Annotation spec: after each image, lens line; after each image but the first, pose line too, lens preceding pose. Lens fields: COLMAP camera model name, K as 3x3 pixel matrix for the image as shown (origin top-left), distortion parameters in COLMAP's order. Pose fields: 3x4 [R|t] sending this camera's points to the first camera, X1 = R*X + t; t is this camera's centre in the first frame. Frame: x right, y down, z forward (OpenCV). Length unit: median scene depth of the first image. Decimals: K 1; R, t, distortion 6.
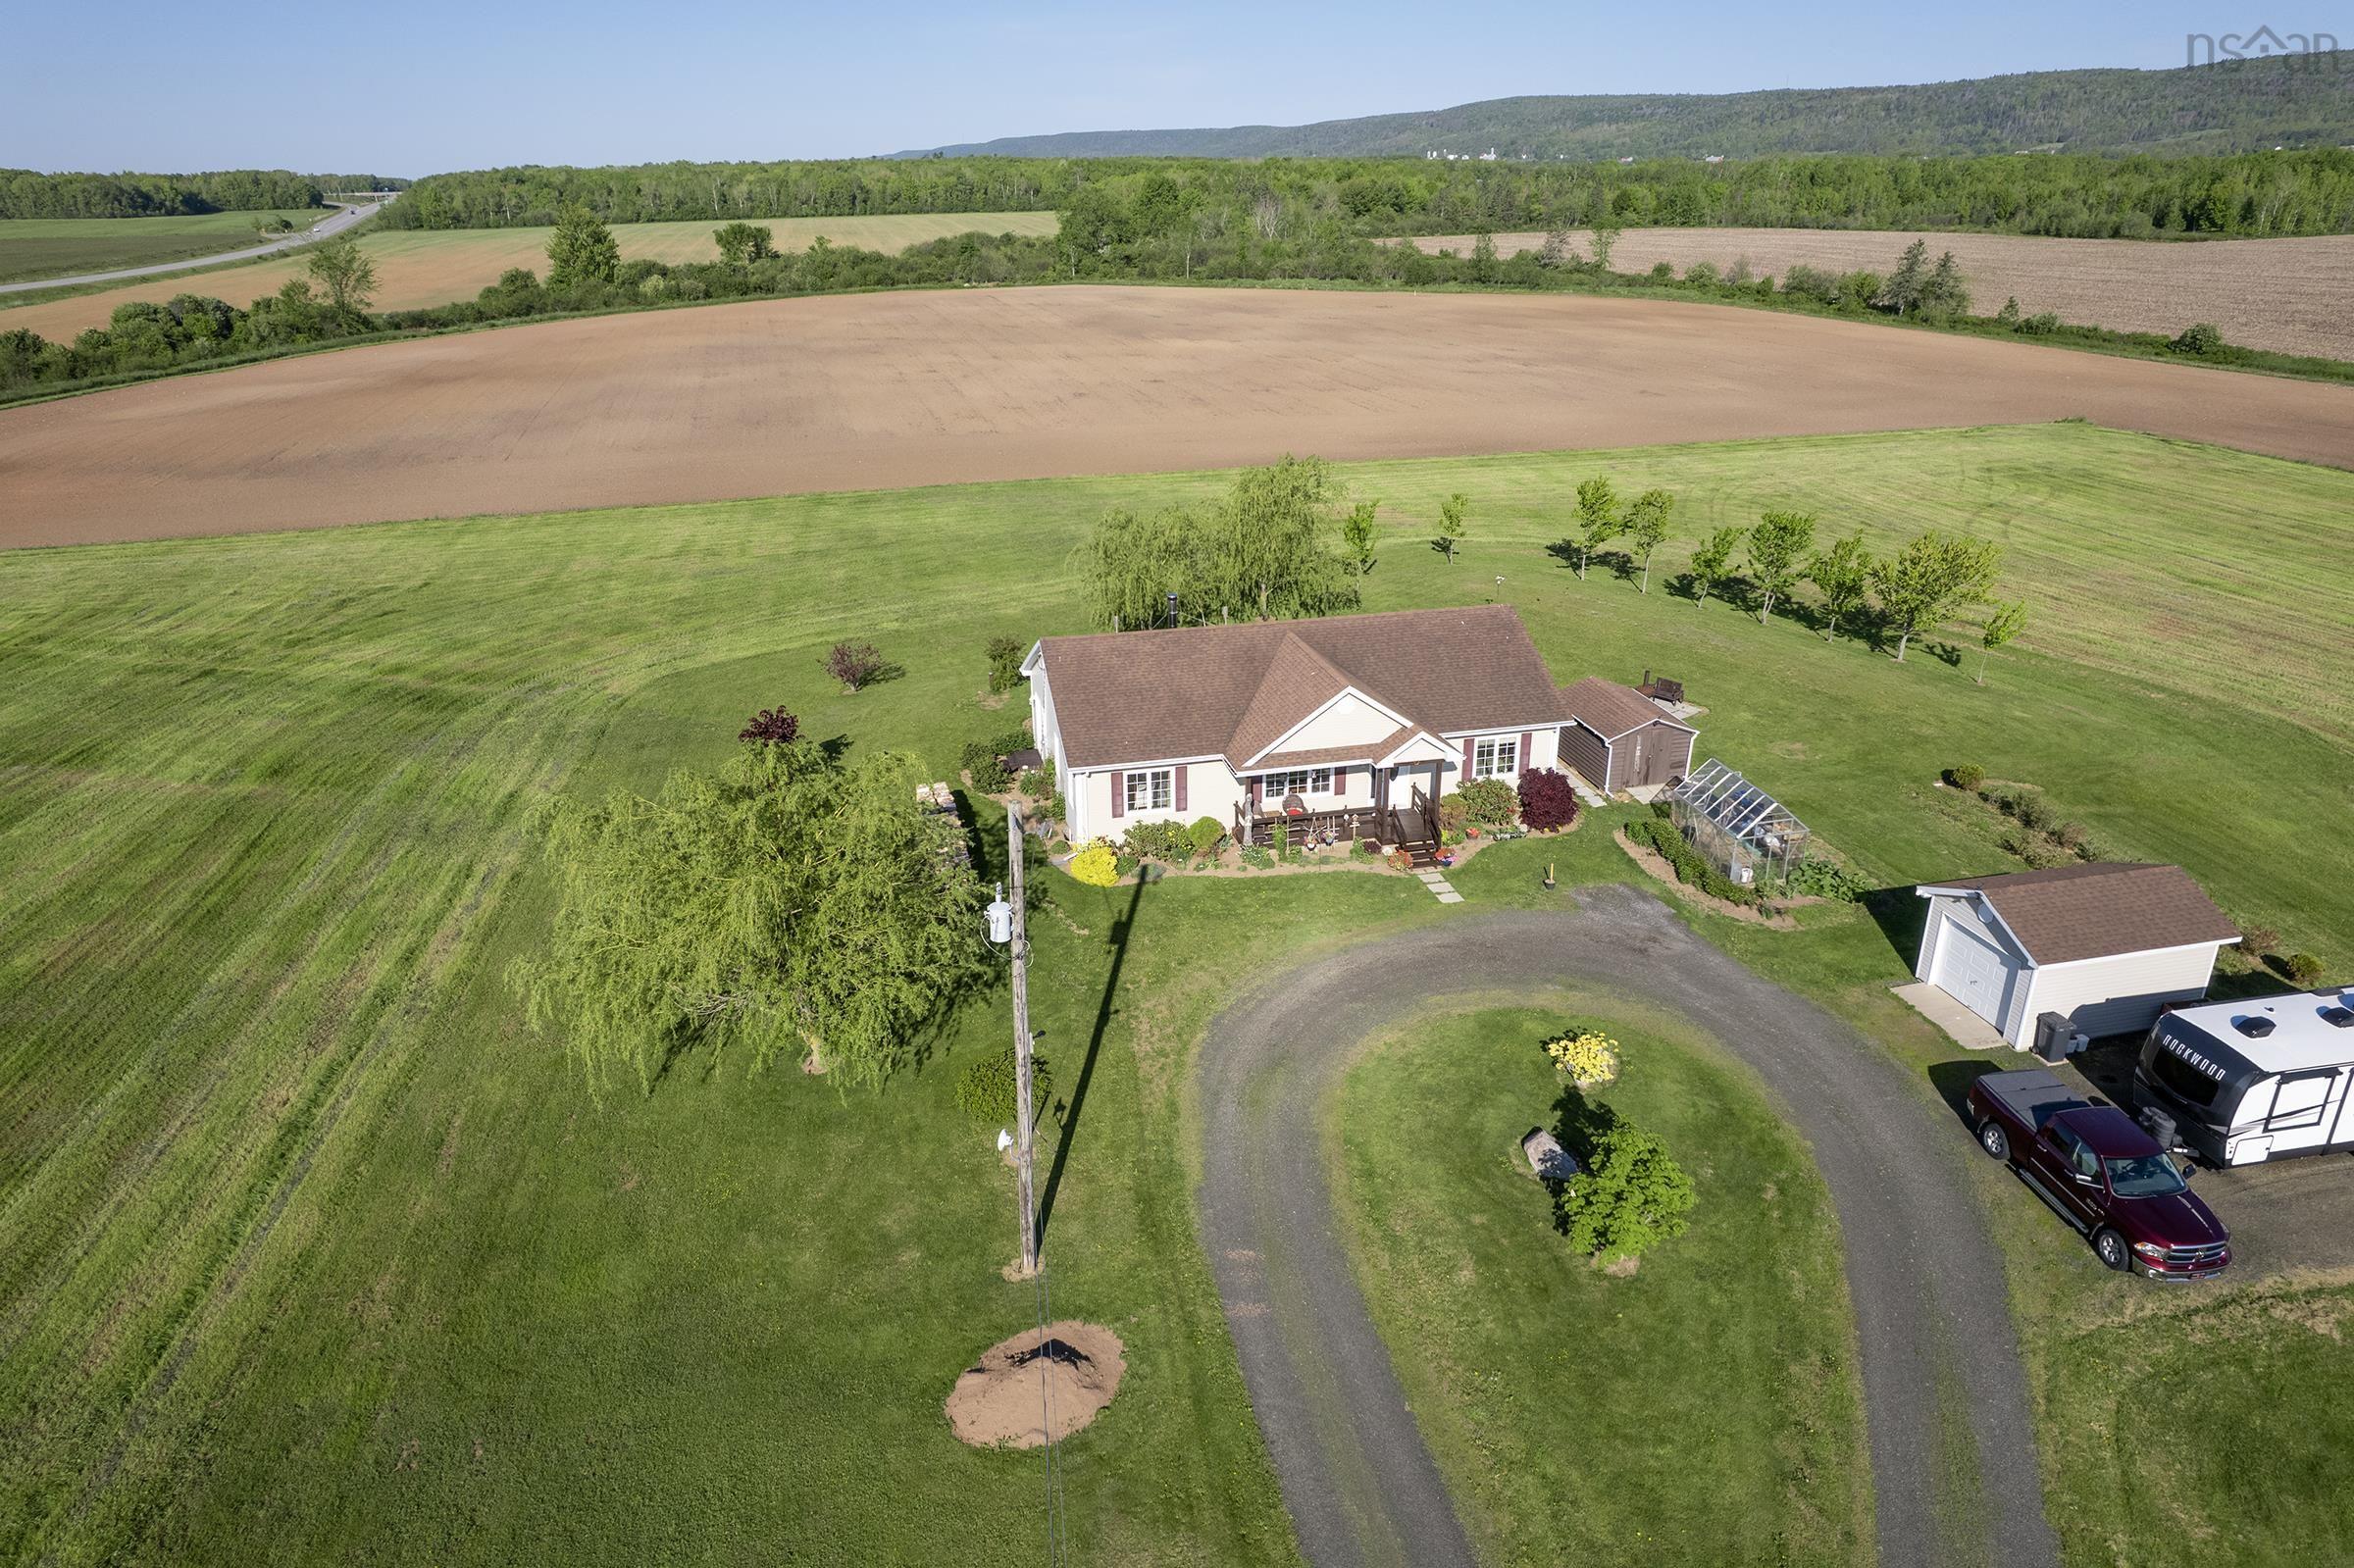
lens RADIAL K [[1510.2, 0, 1177.0], [0, 1510.2, 784.0], [0, 0, 1]] dist [-0.085285, 0.075059]
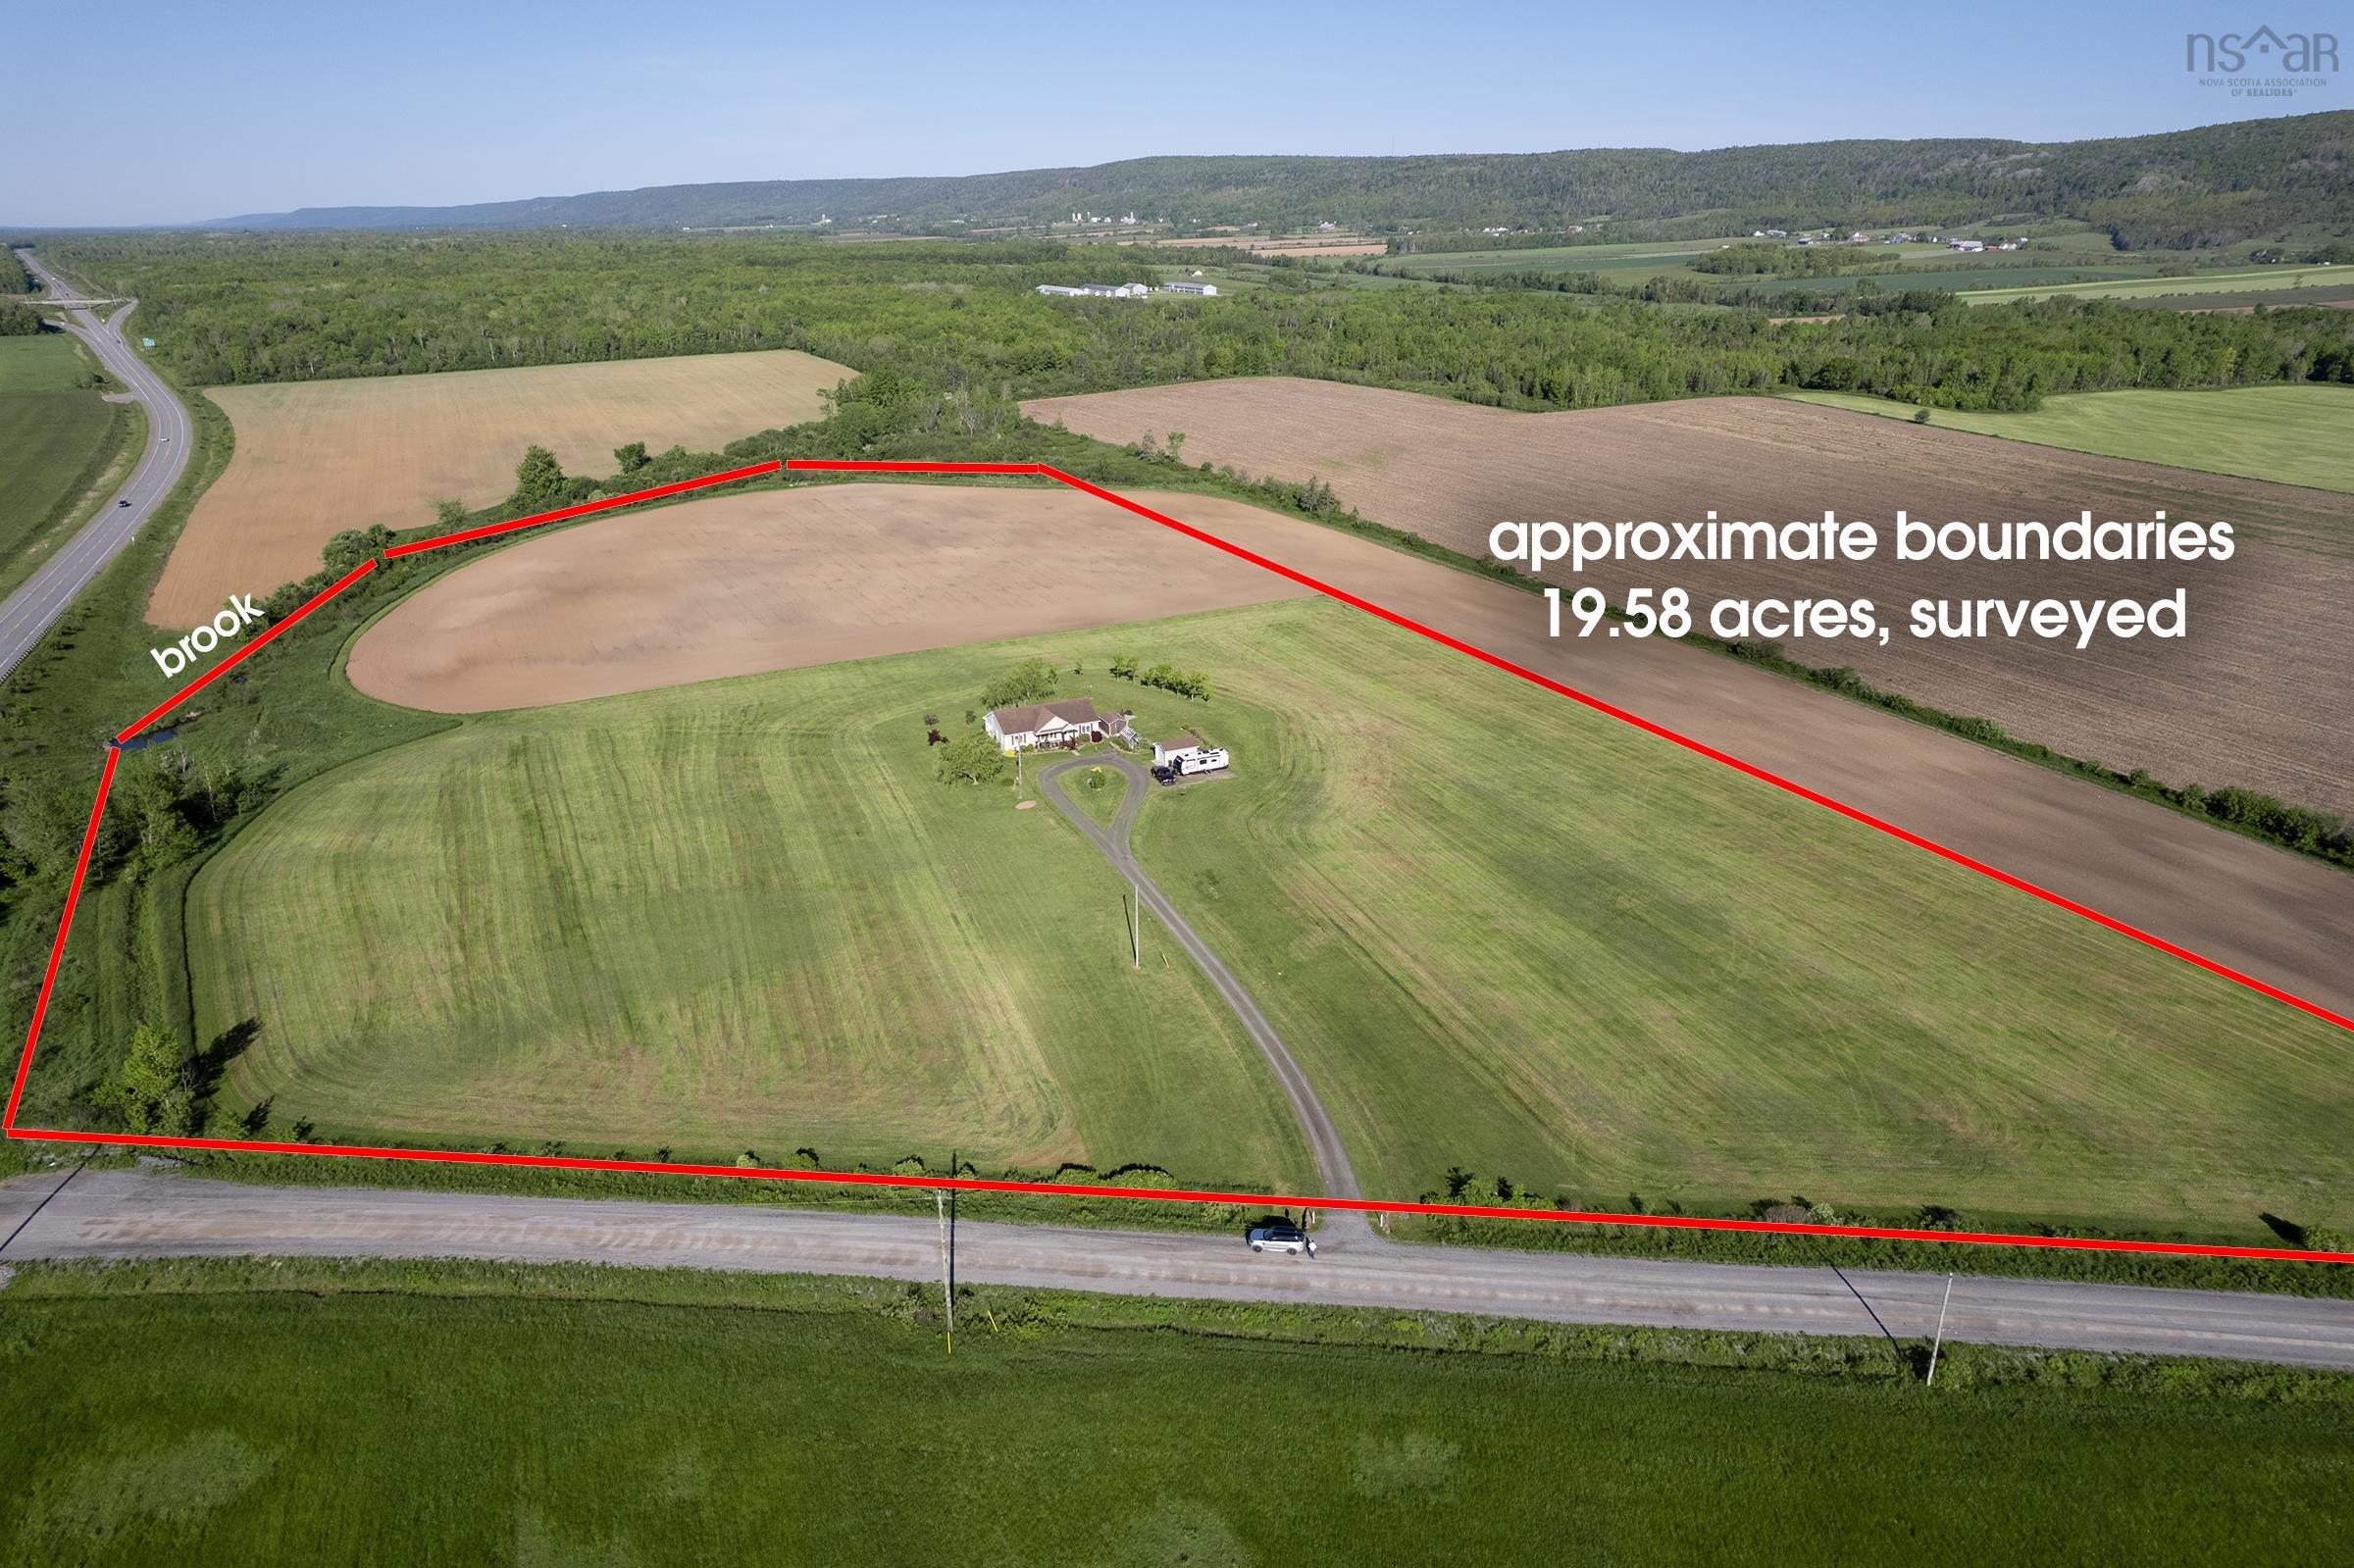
lens RADIAL K [[1510.2, 0, 1177.0], [0, 1510.2, 784.0], [0, 0, 1]] dist [-0.085285, 0.075059]
pose [[0.976237, -0.074704, 0.203421, -0.055998], [0.079091, 0.996776, -0.013508, 0.027441], [-0.201756, 0.029276, 0.978998, -0.422570]]
